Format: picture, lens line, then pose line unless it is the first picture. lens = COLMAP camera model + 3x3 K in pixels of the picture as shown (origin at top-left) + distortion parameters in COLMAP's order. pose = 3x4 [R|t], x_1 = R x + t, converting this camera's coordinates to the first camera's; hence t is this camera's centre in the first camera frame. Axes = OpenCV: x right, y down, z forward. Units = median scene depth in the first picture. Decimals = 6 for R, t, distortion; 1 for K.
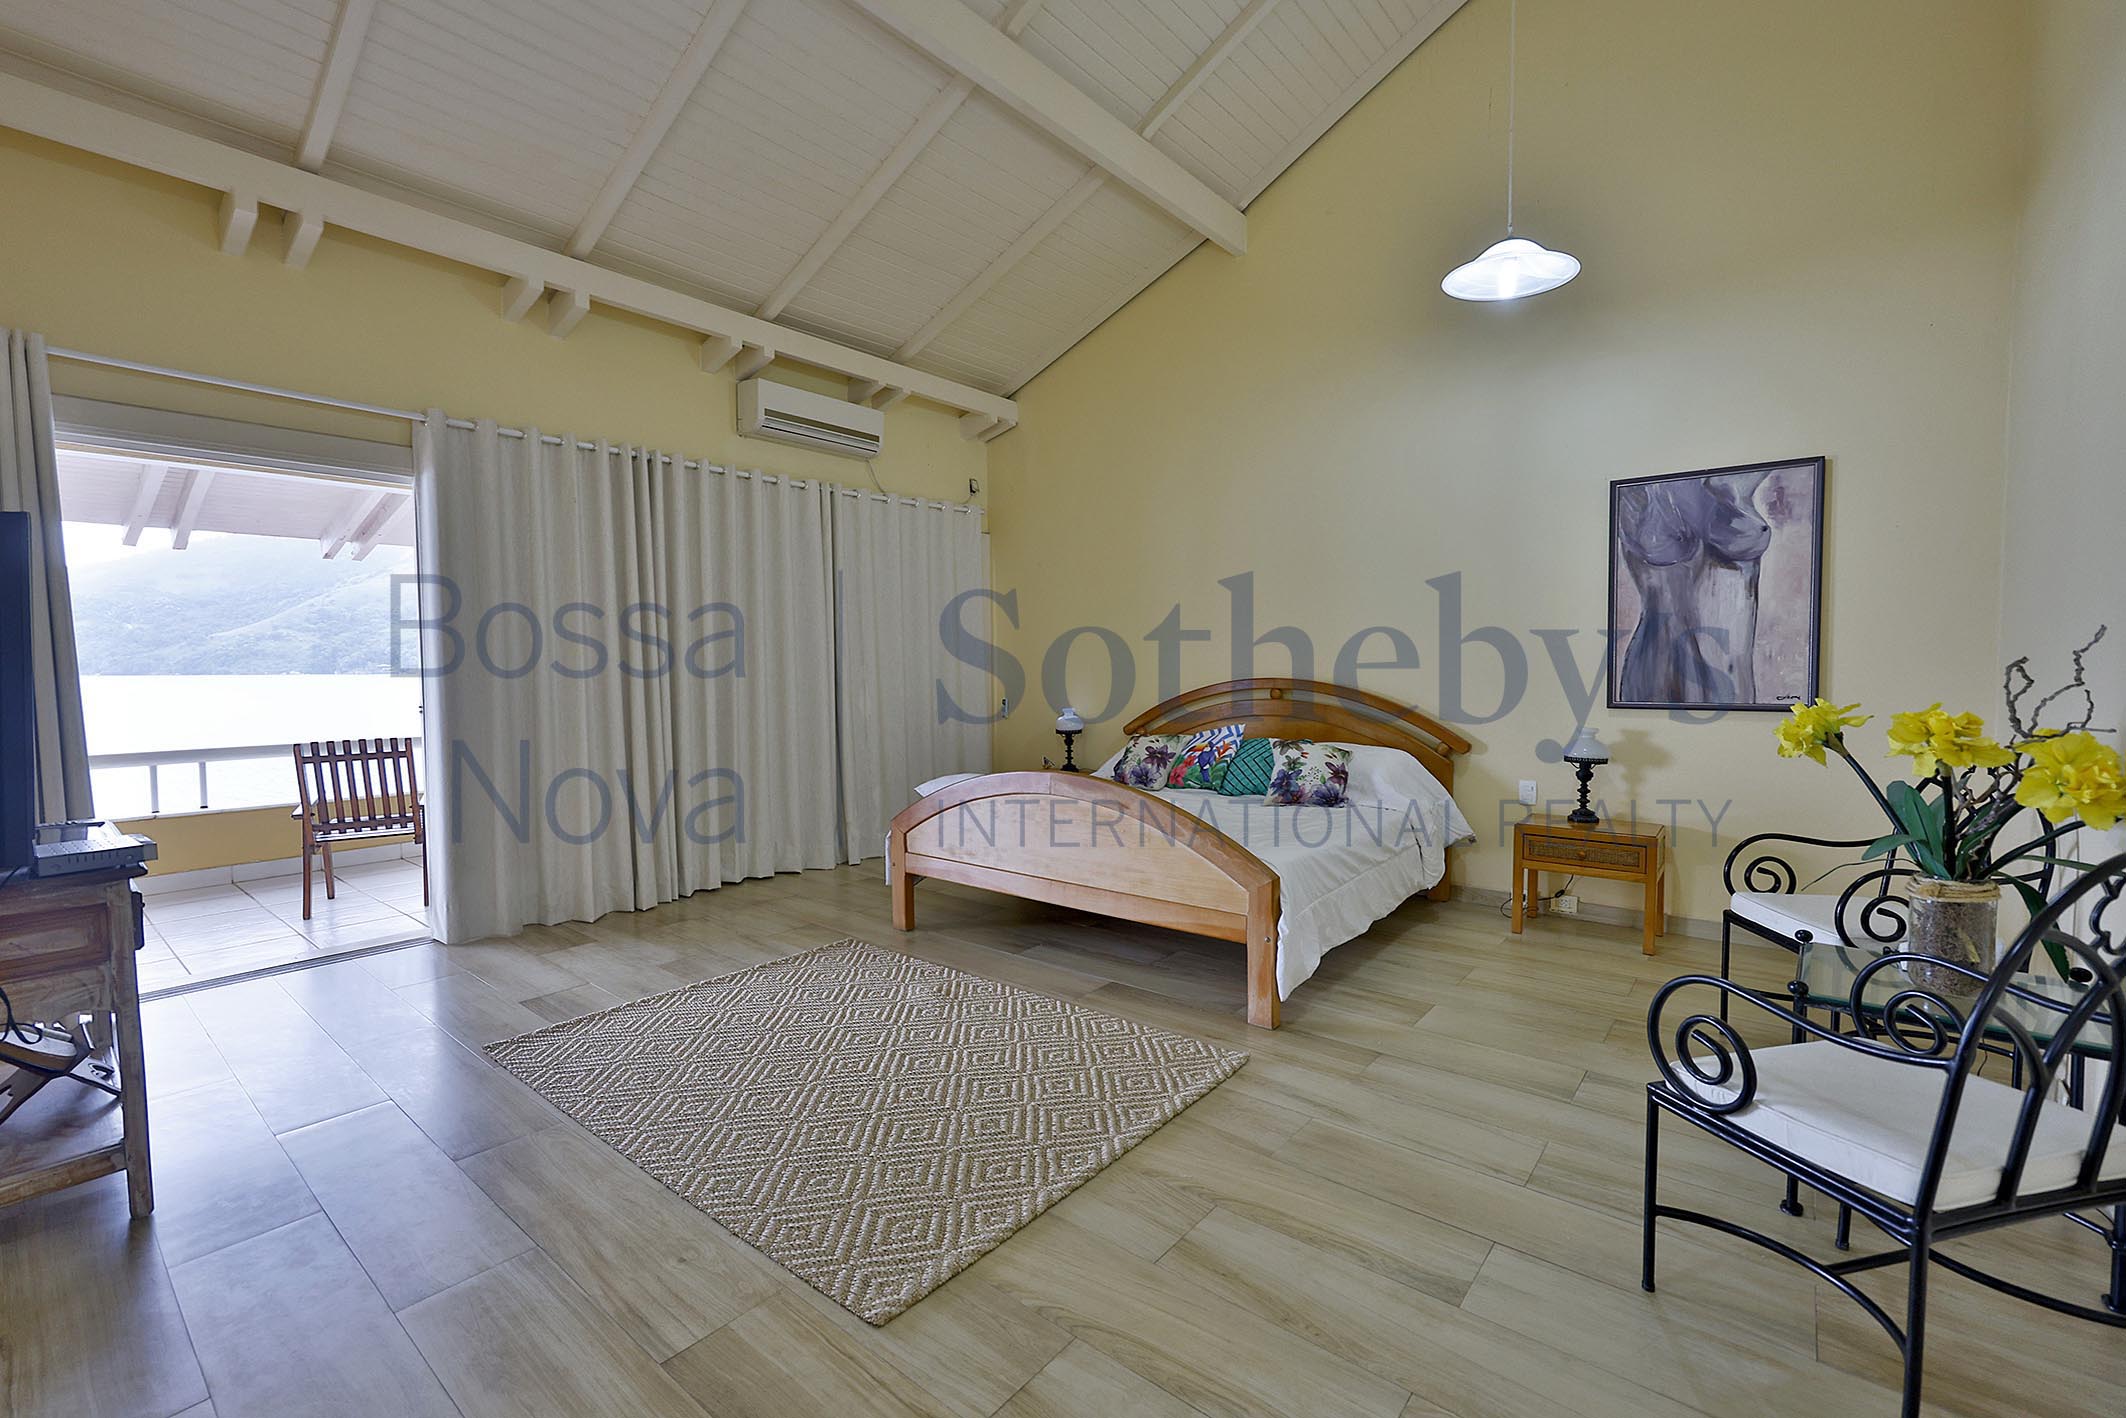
lens RADIAL K [[894.6, 0, 1093.1], [0, 894.6, 701.3], [0, 0, 1]] dist [-0.002683, -0.000133]
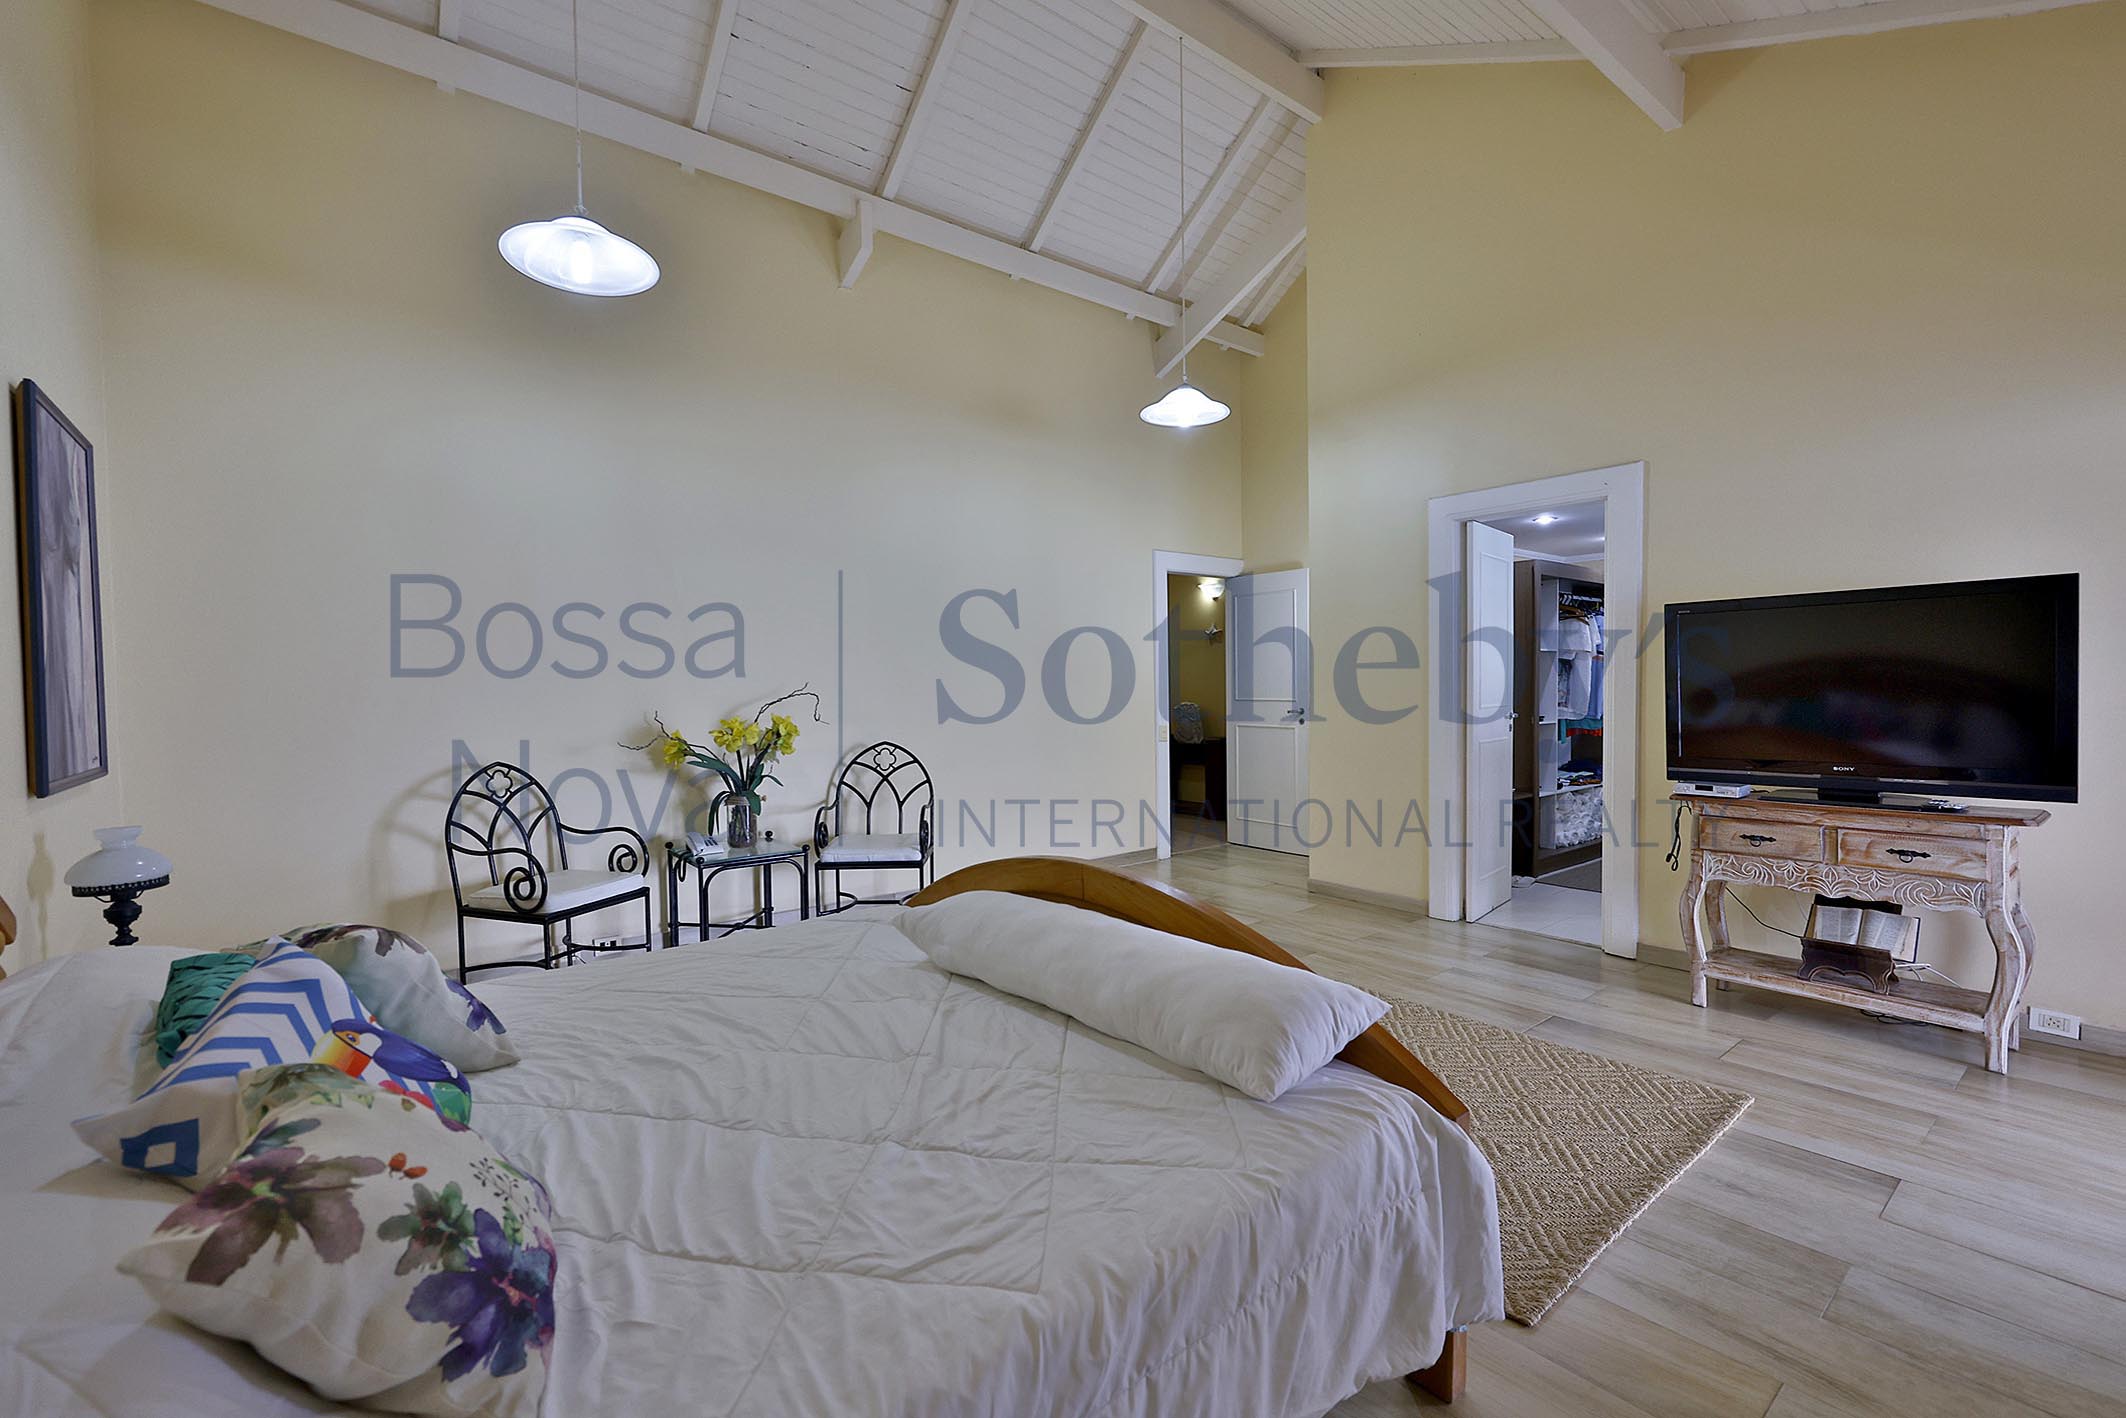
lens RADIAL K [[894.6, 0, 1093.1], [0, 894.6, 701.3], [0, 0, 1]] dist [-0.002683, -0.000133]
pose [[-0.975363, 0.020974, 0.219608, -0.117287], [0.032771, 0.998201, 0.050214, -0.038006], [-0.218160, 0.056173, -0.974295, 0.974302]]
